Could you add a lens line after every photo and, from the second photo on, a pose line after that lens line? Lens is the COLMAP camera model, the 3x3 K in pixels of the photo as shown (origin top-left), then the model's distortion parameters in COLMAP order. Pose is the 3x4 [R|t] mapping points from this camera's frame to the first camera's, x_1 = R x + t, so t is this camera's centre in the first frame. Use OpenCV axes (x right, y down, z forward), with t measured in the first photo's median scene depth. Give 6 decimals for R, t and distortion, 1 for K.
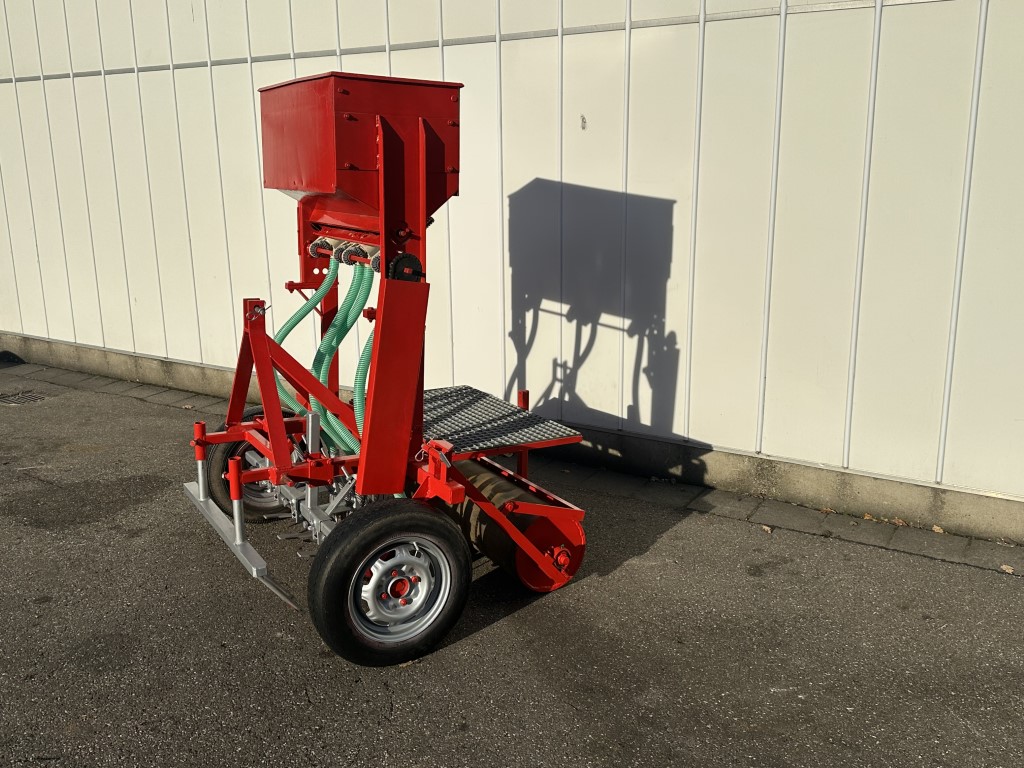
lens RADIAL K [[945.8, 0, 508.7], [0, 945.8, 381.4], [0, 0, 1]] dist [0.089297, 0.000000]
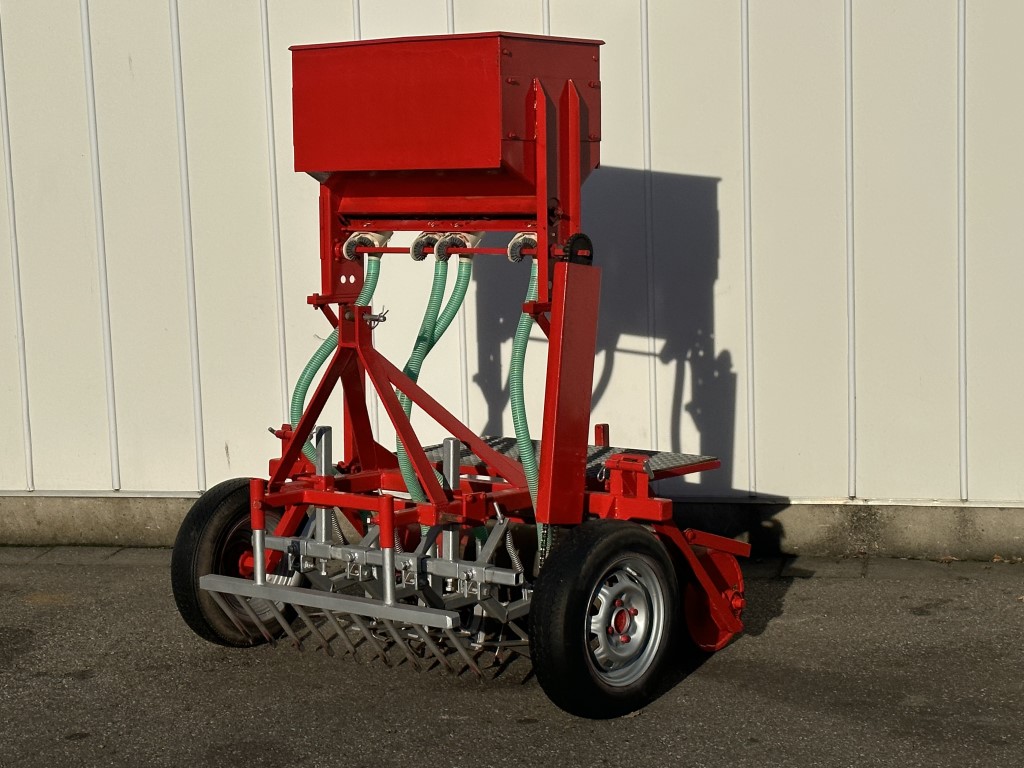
lens RADIAL K [[2133.1, 0, 513.0], [0, 2133.1, 384.5], [0, 0, 1]] dist [0.096913, 0.000000]
pose [[0.938235, -0.060353, 0.340694, -0.573428], [0.100040, 0.989932, -0.100136, 0.129142], [-0.331220, 0.128034, 0.934827, -0.527771]]
